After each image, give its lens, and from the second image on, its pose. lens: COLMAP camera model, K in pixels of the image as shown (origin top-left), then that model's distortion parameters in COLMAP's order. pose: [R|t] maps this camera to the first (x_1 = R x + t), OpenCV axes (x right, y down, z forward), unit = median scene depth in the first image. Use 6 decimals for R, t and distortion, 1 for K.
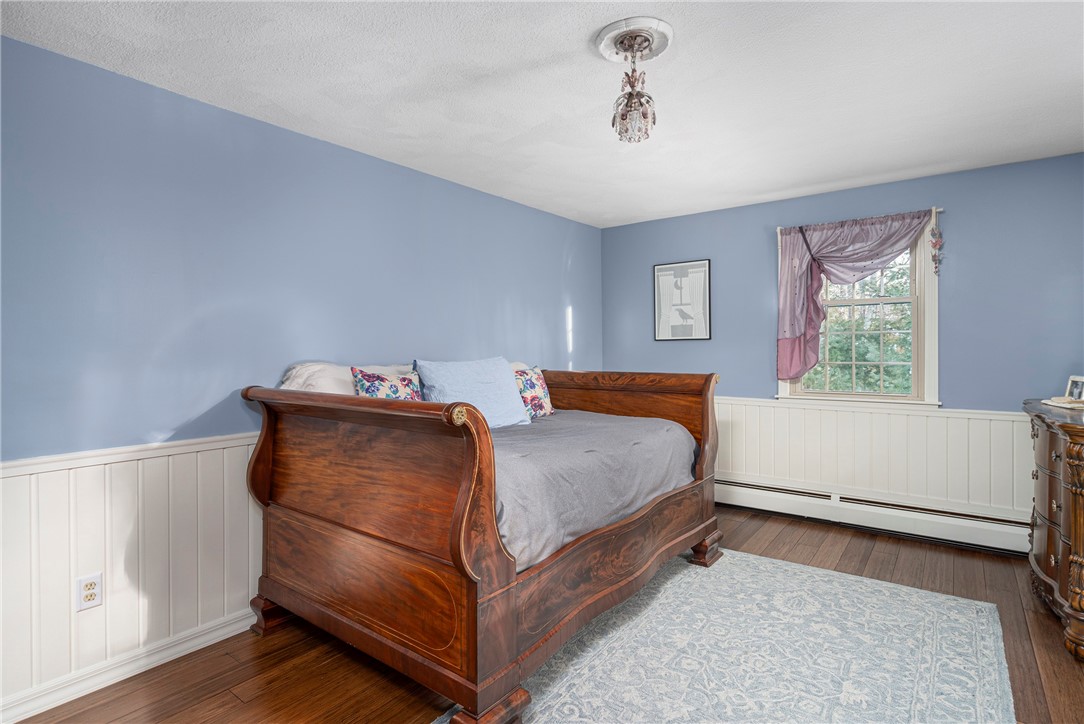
lens RADIAL K [[544.5, 0, 541.1], [0, 544.5, 353.2], [0, 0, 1]] dist [0.001611, 0.000184]
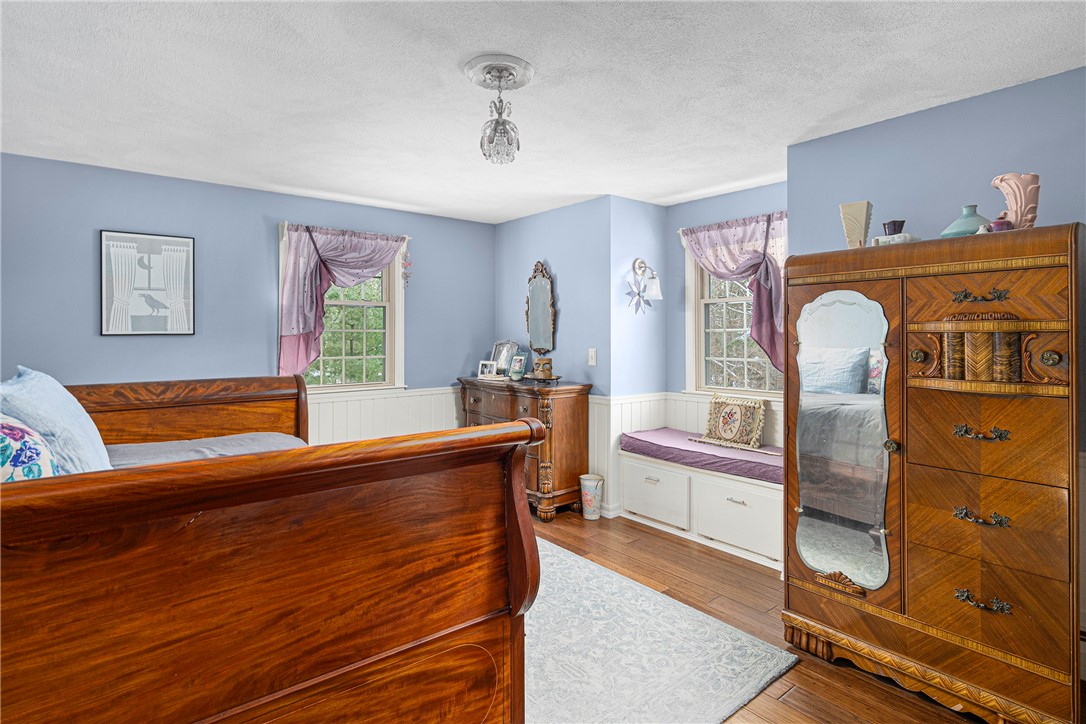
lens RADIAL K [[572.3, 0, 540.3], [0, 572.3, 341.8], [0, 0, 1]] dist [0.001626, -0.000149]
pose [[0.239491, -0.009077, 0.970856, -0.487226], [0.006260, 0.999950, 0.007805, -0.021647], [-0.970878, 0.004209, 0.239536, 0.335929]]
